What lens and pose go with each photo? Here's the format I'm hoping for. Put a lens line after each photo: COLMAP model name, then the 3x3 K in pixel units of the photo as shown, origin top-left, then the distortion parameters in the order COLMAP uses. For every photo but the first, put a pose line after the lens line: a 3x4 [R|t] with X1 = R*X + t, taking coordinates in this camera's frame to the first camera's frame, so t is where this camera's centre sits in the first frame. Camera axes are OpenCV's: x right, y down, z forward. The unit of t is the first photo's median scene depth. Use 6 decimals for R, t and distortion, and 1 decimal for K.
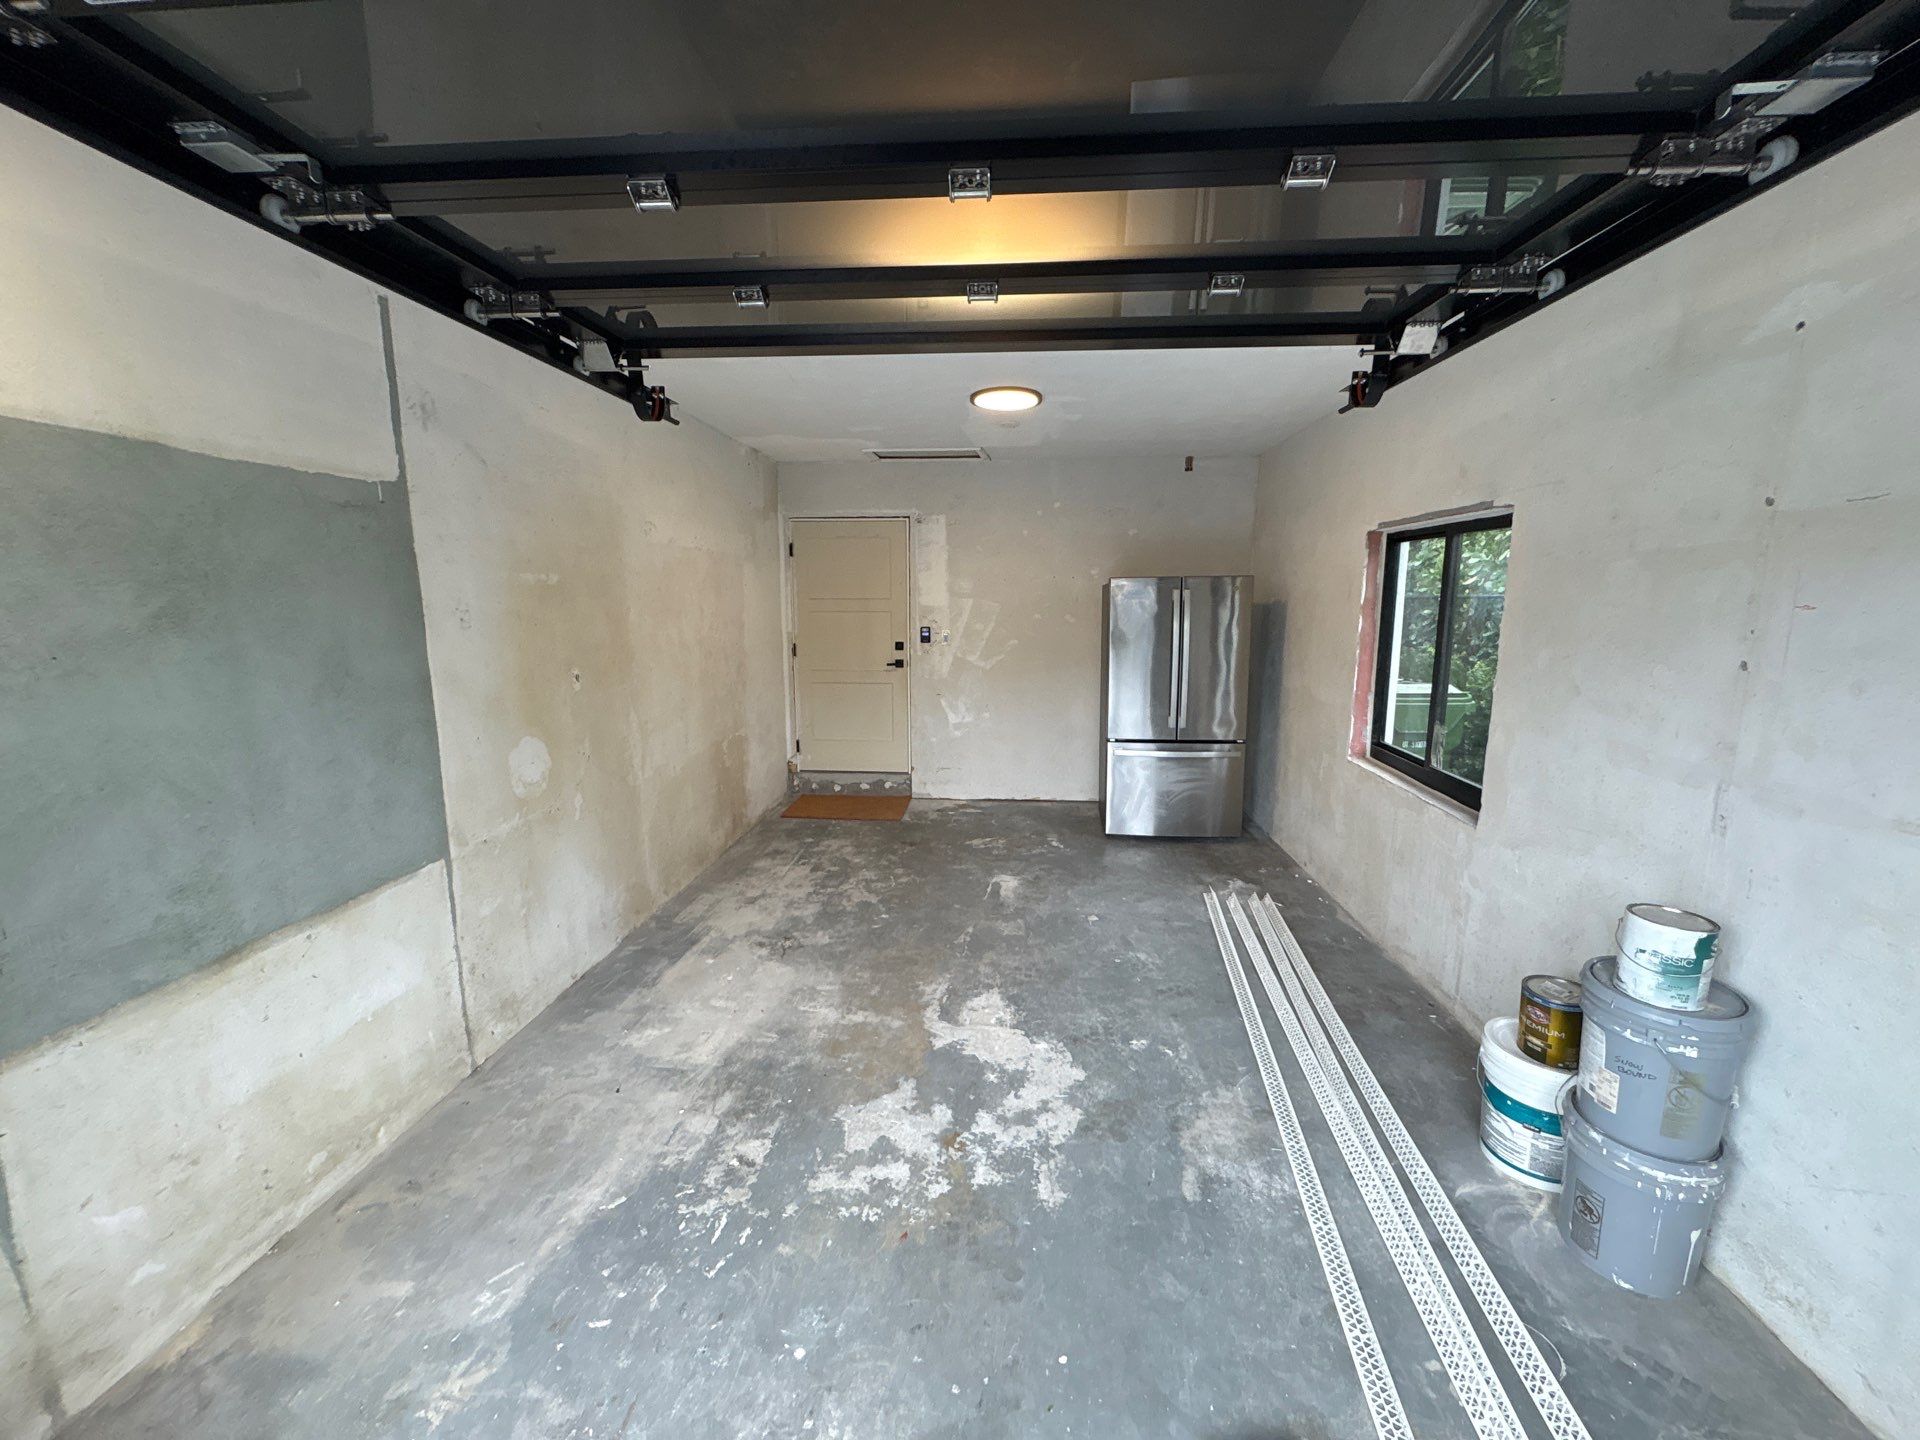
lens RADIAL K [[747.3, 0, 961.9], [0, 747.3, 724.5], [0, 0, 1]] dist [-0.000672, -0.000208]
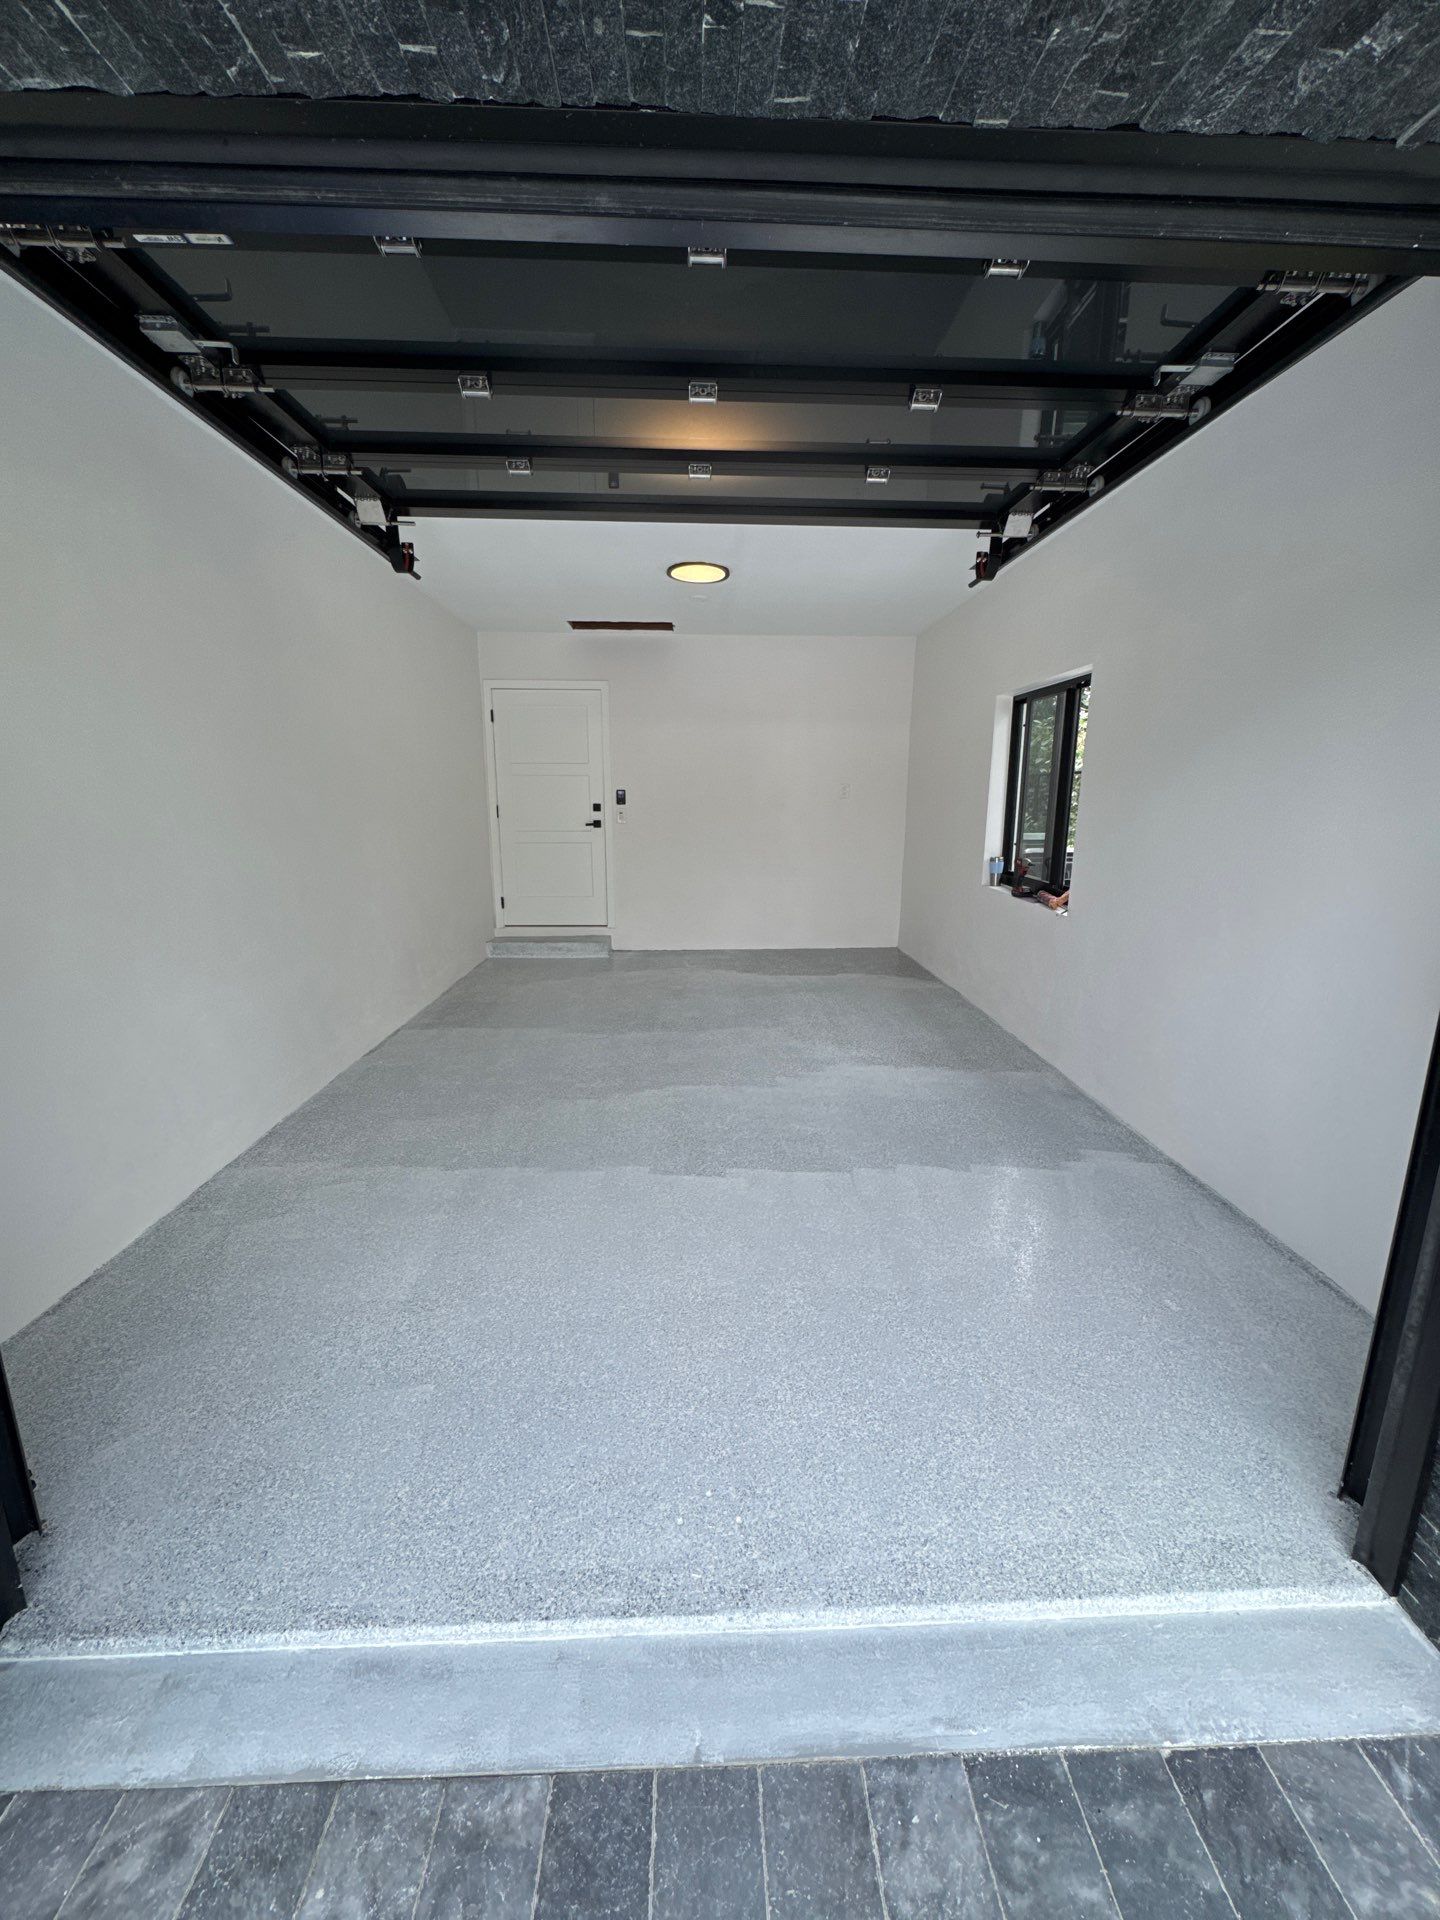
lens RADIAL K [[747.3, 0, 719.1], [0, 747.3, 957.6], [0, 0, 1]] dist [-0.000672, -0.000208]
pose [[0.993942, -0.018719, 0.108302, -0.074017], [0.013891, 0.998883, 0.045155, 0.169746], [-0.109026, -0.043377, 0.993092, -0.272414]]
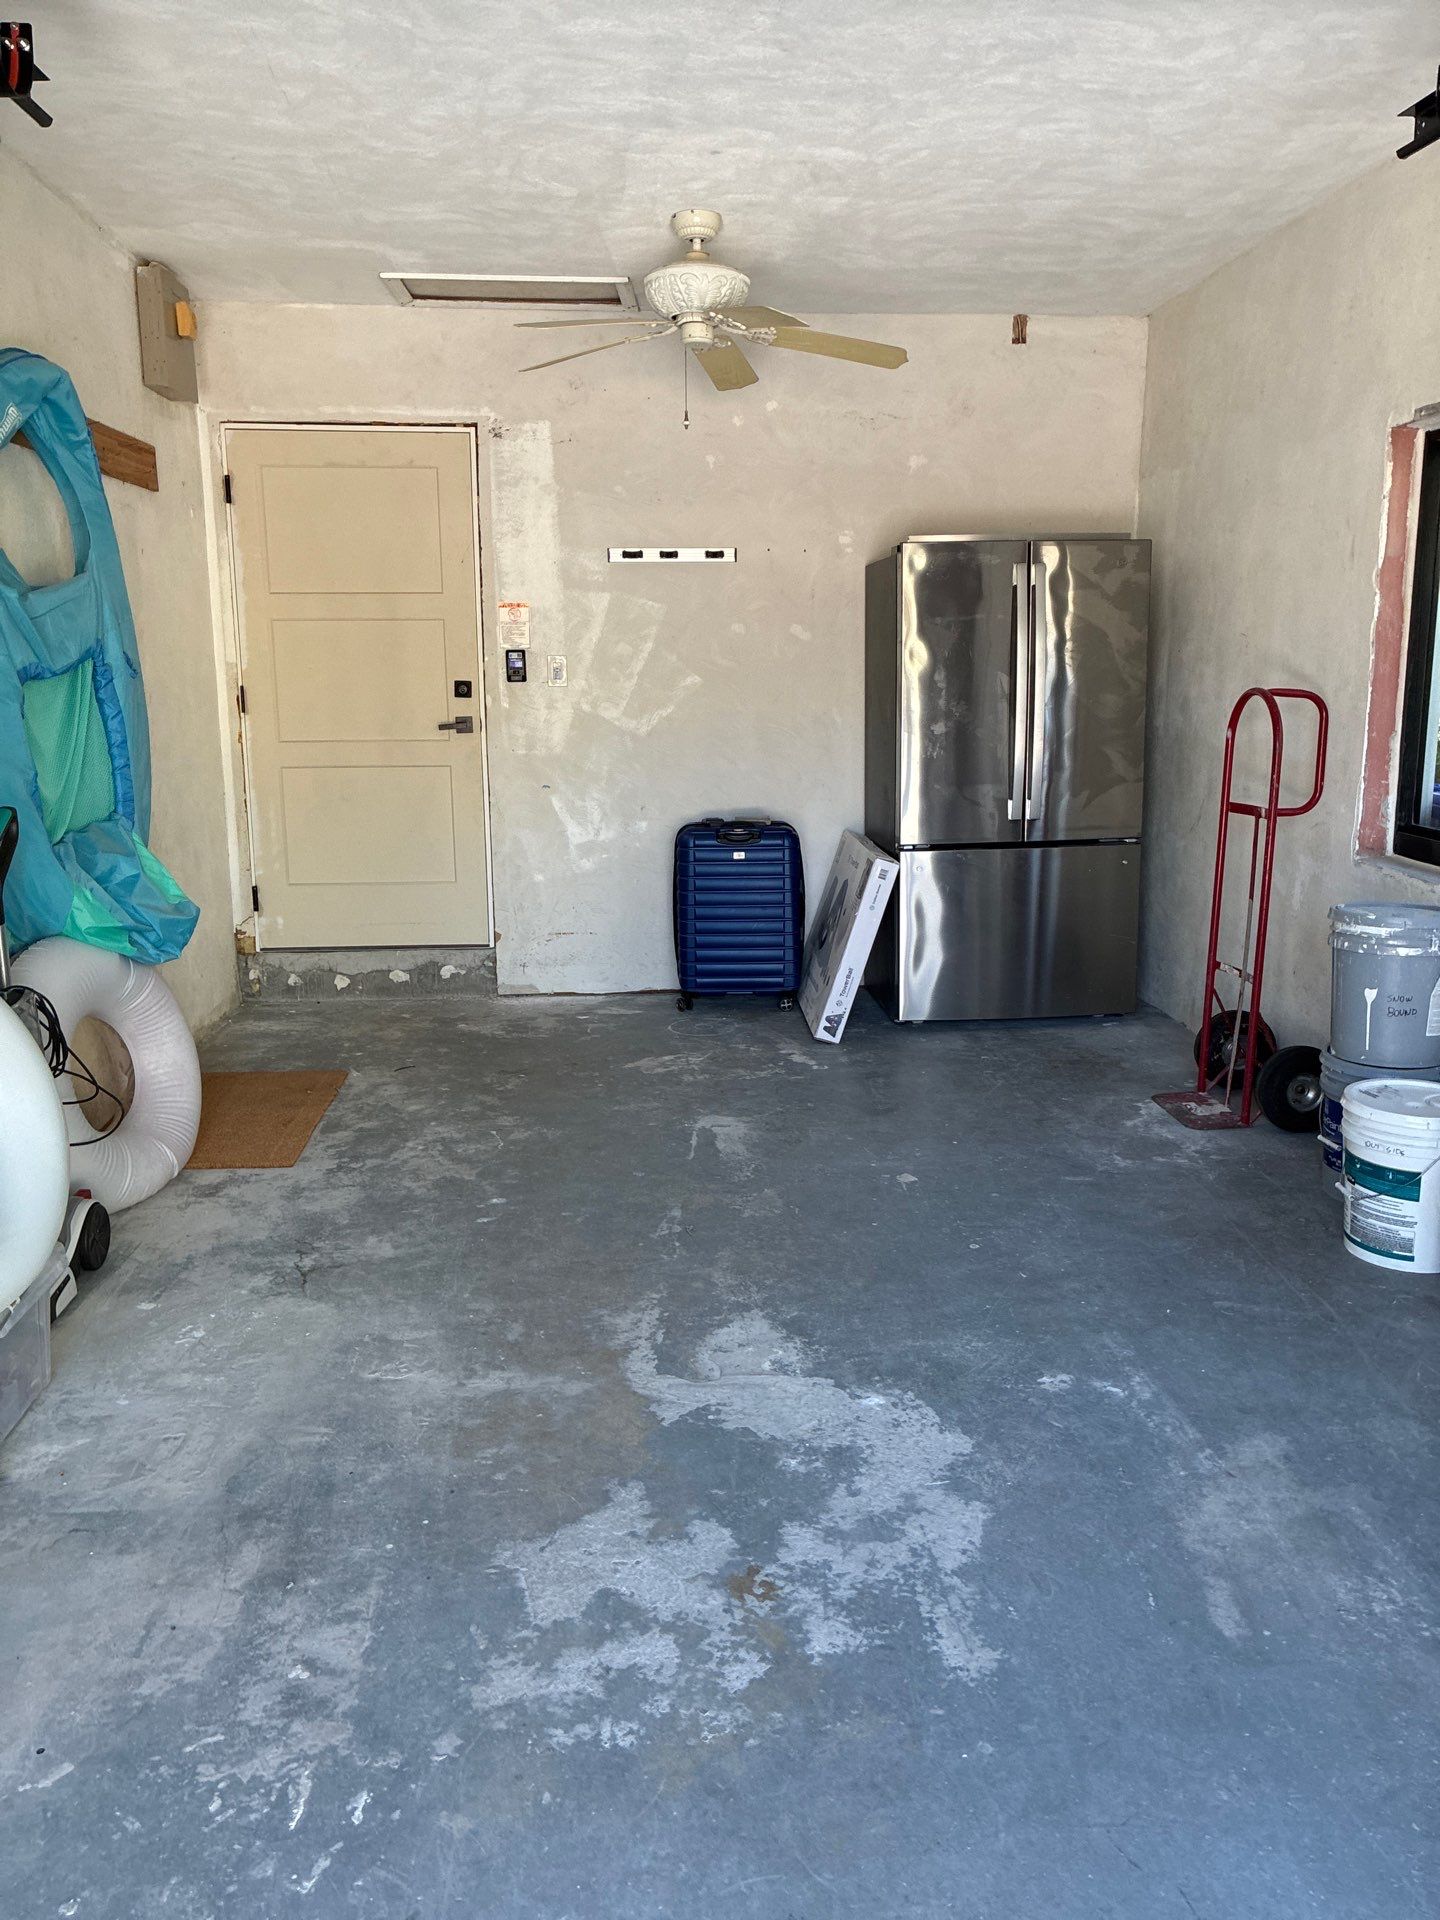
lens RADIAL K [[1422.8, 0, 729.6], [0, 1422.8, 942.1], [0, 0, 1]] dist [0.026025, -0.023295]
pose [[0.987597, -0.034367, 0.153205, -0.153287], [0.030202, 0.999110, 0.029433, 0.104541], [-0.154080, -0.024441, 0.987756, 0.077204]]
